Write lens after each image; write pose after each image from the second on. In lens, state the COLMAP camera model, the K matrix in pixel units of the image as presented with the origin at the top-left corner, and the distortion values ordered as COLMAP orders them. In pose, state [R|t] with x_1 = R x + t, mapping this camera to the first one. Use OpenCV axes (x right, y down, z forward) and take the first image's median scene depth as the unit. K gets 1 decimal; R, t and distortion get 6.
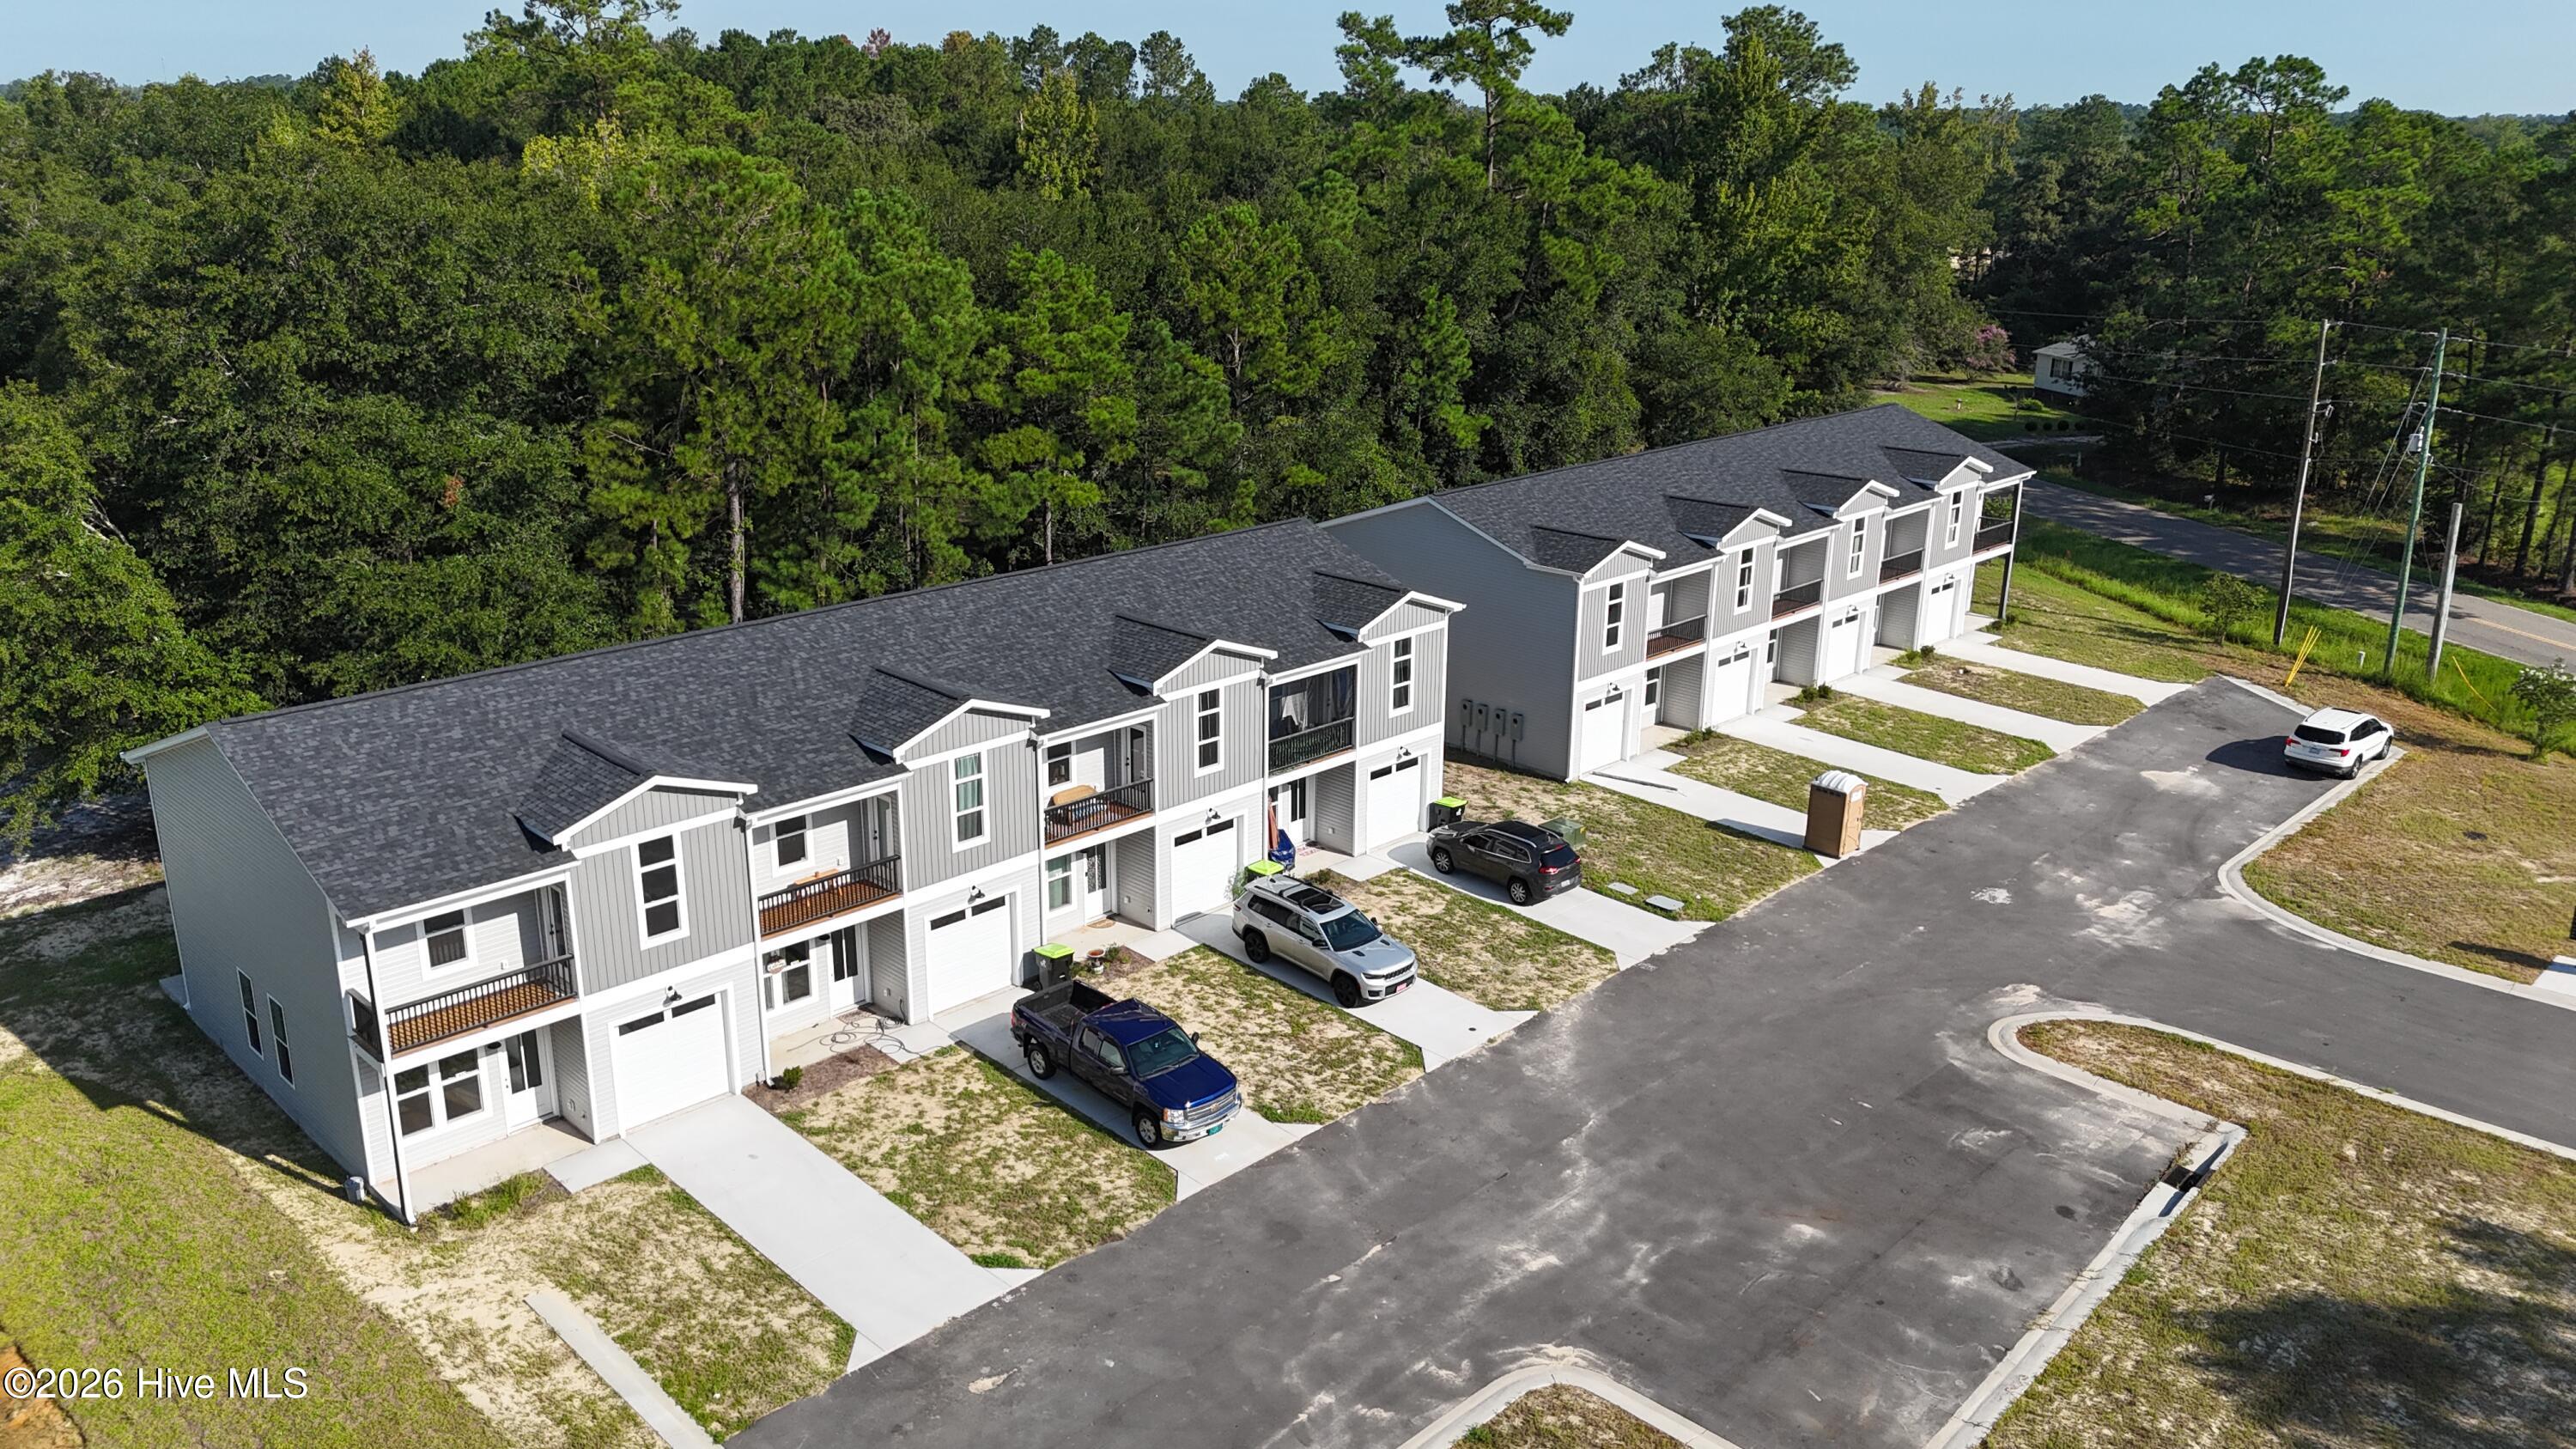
lens RADIAL K [[1895.0, 0, 1288.1], [0, 1895.0, 721.2], [0, 0, 1]] dist [0.079074, -0.082503]
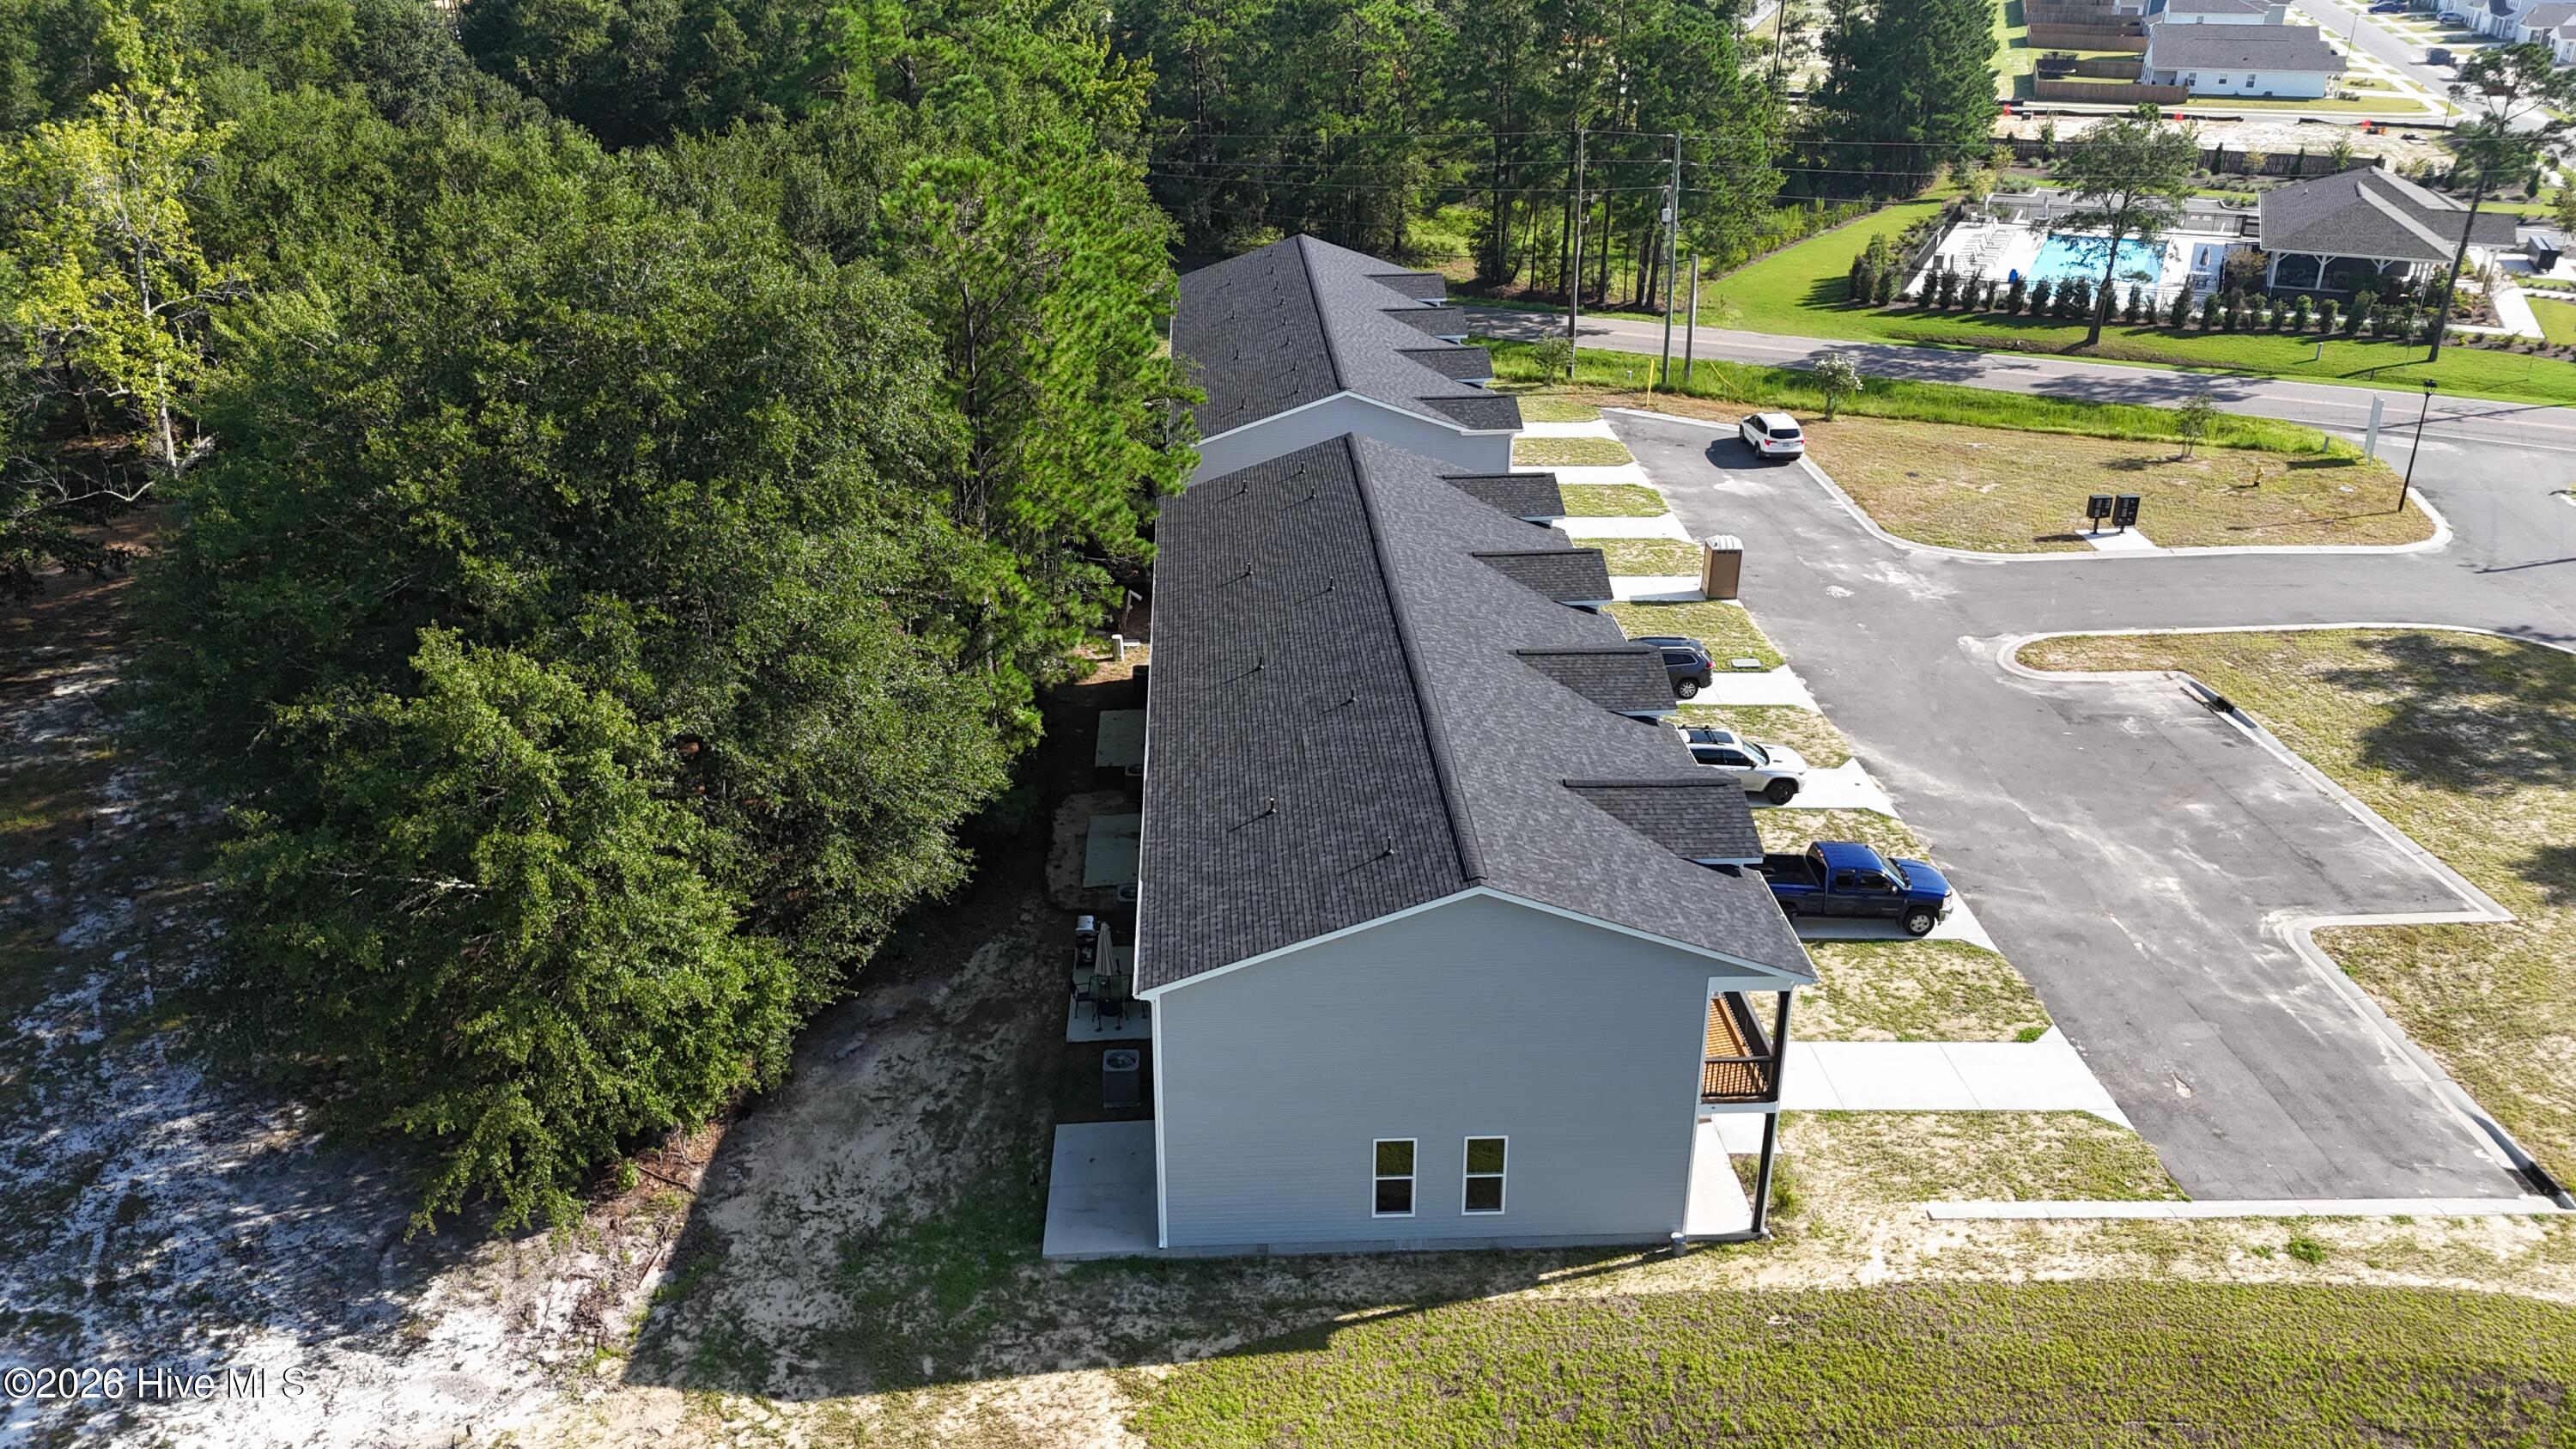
lens RADIAL K [[1895.0, 0, 1288.6], [0, 1895.0, 717.5], [0, 0, 1]] dist [0.079074, -0.082503]
pose [[0.673327, -0.311765, 0.670398, -1.046923], [0.227409, 0.950119, 0.213445, -0.254696], [-0.703503, 0.008736, 0.710639, 0.342833]]
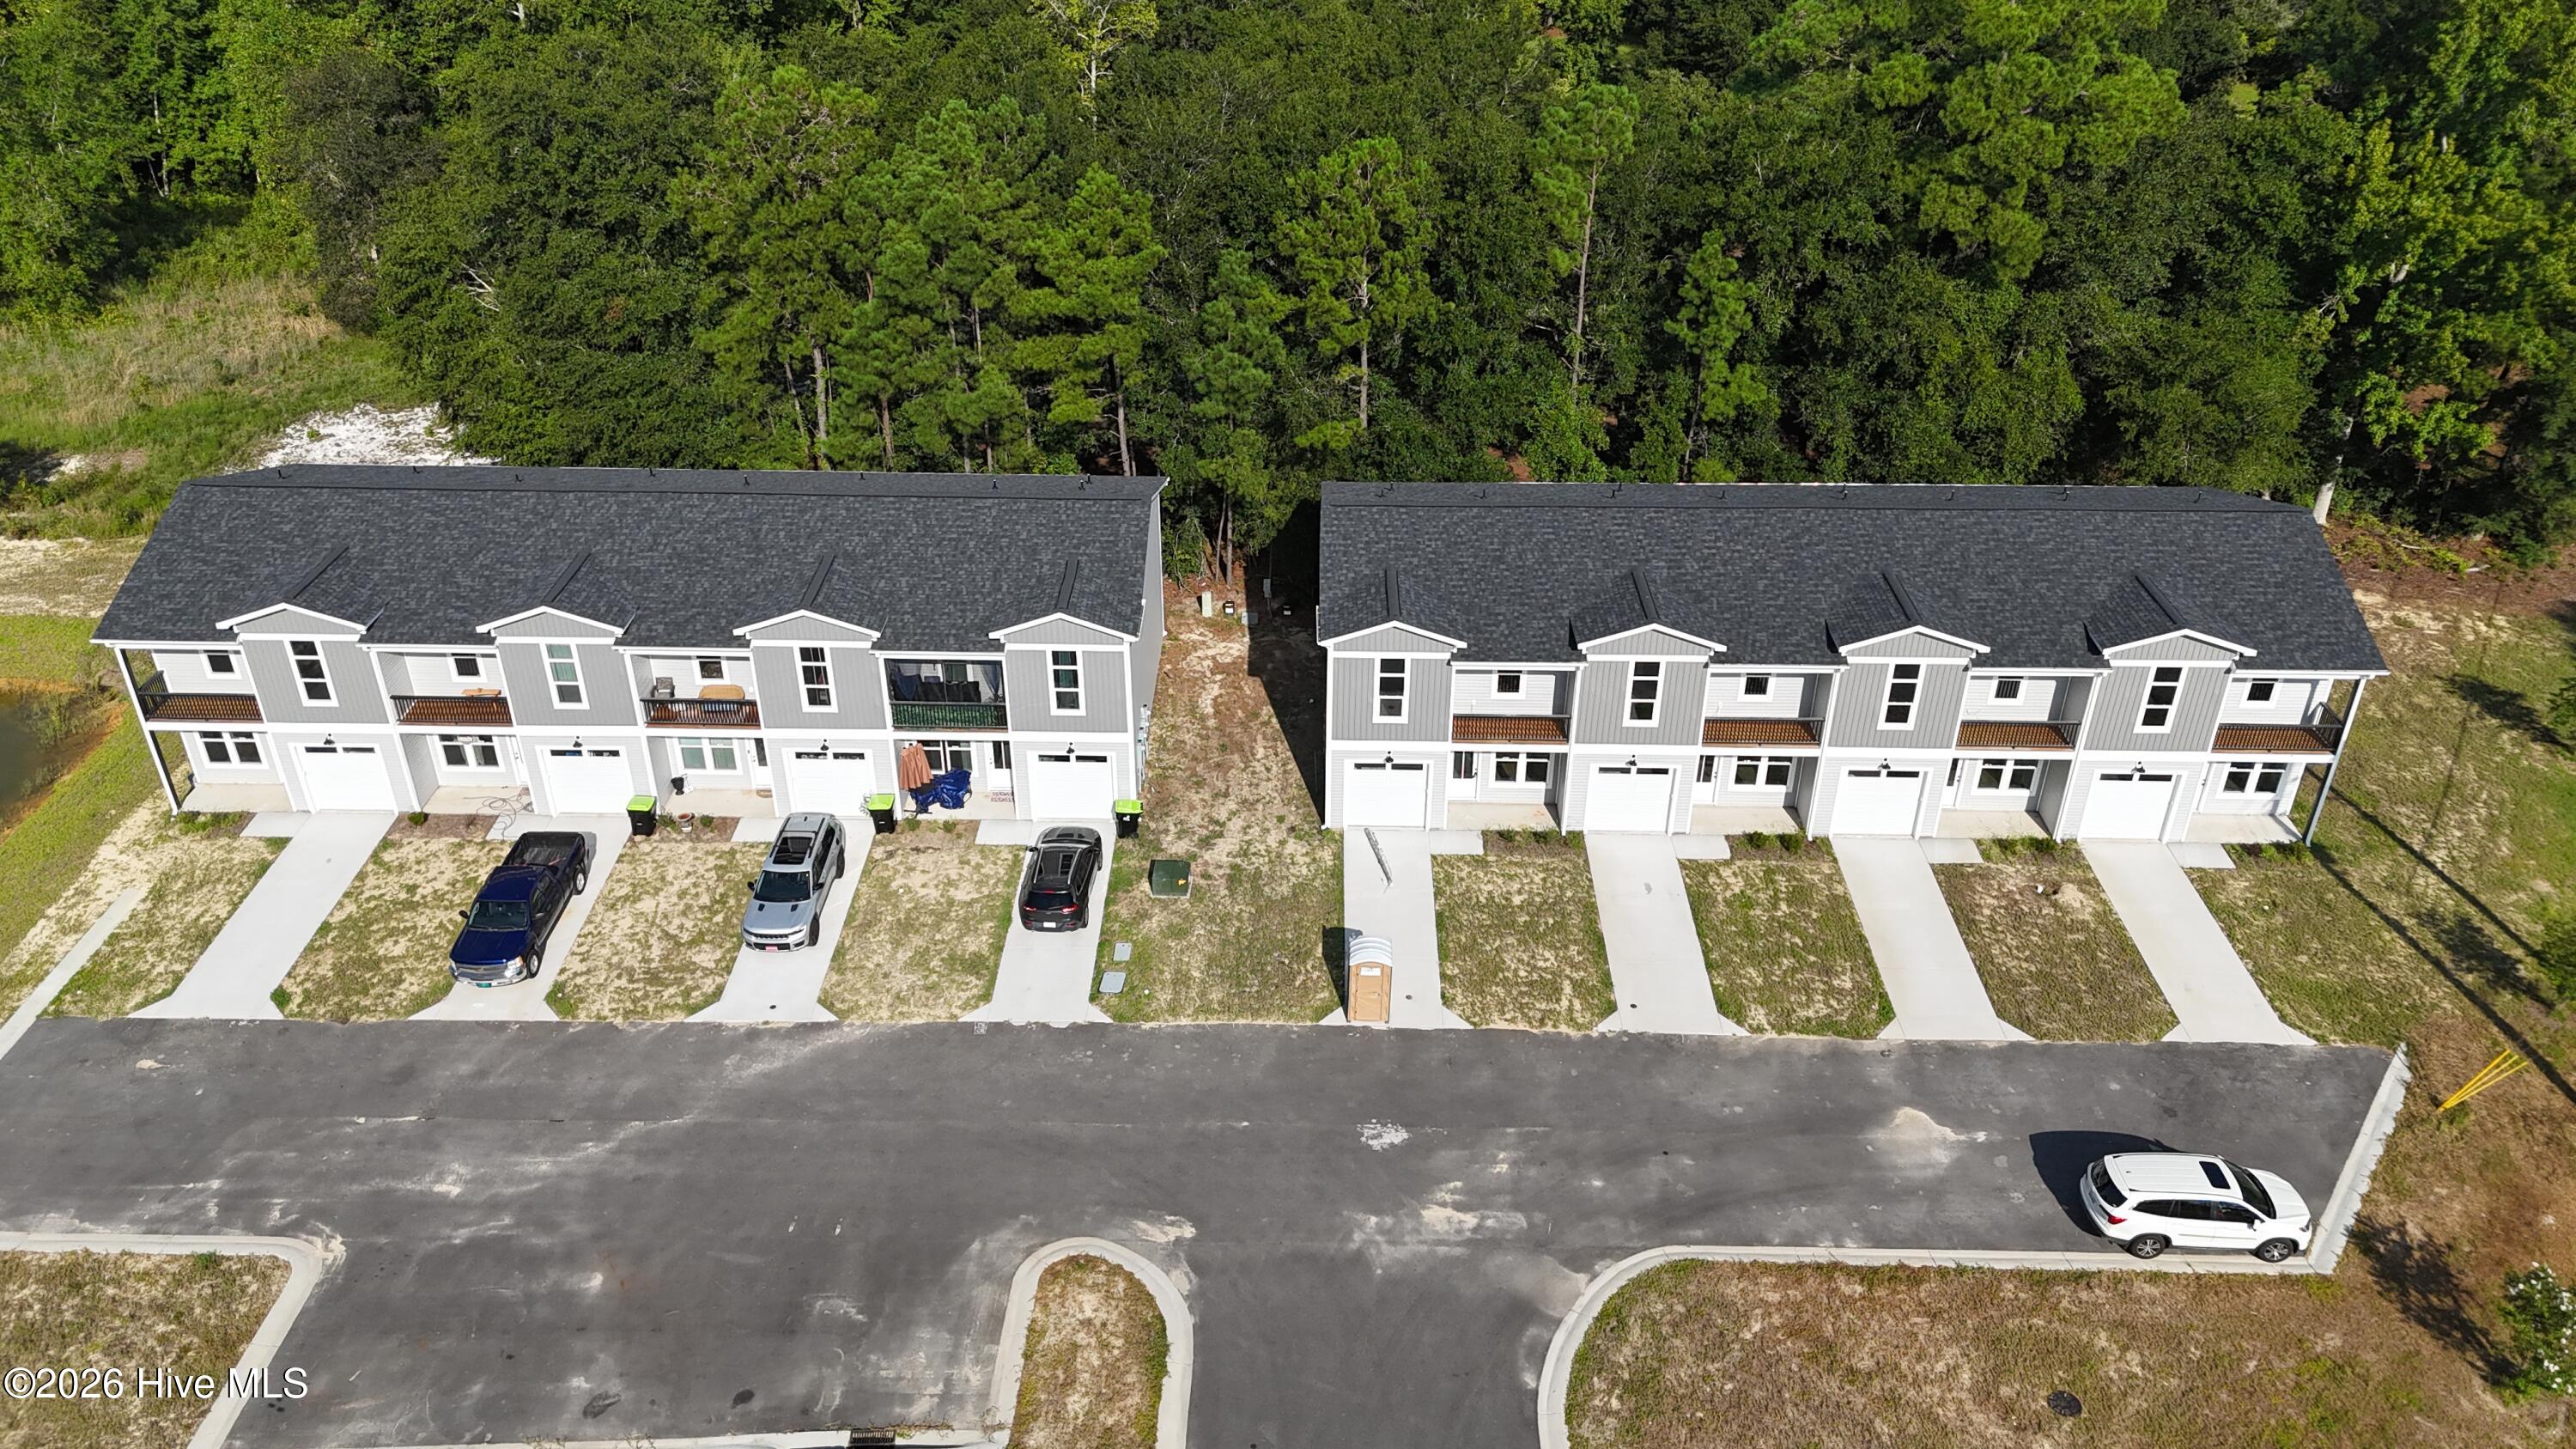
lens RADIAL K [[1895.0, 0, 1288.3], [0, 1895.0, 725.0], [0, 0, 1]] dist [0.079074, -0.082503]
pose [[0.691648, 0.368839, -0.620952, 0.994870], [-0.214832, 0.925915, 0.310692, -0.437848], [0.689543, -0.081489, 0.719646, 0.388675]]
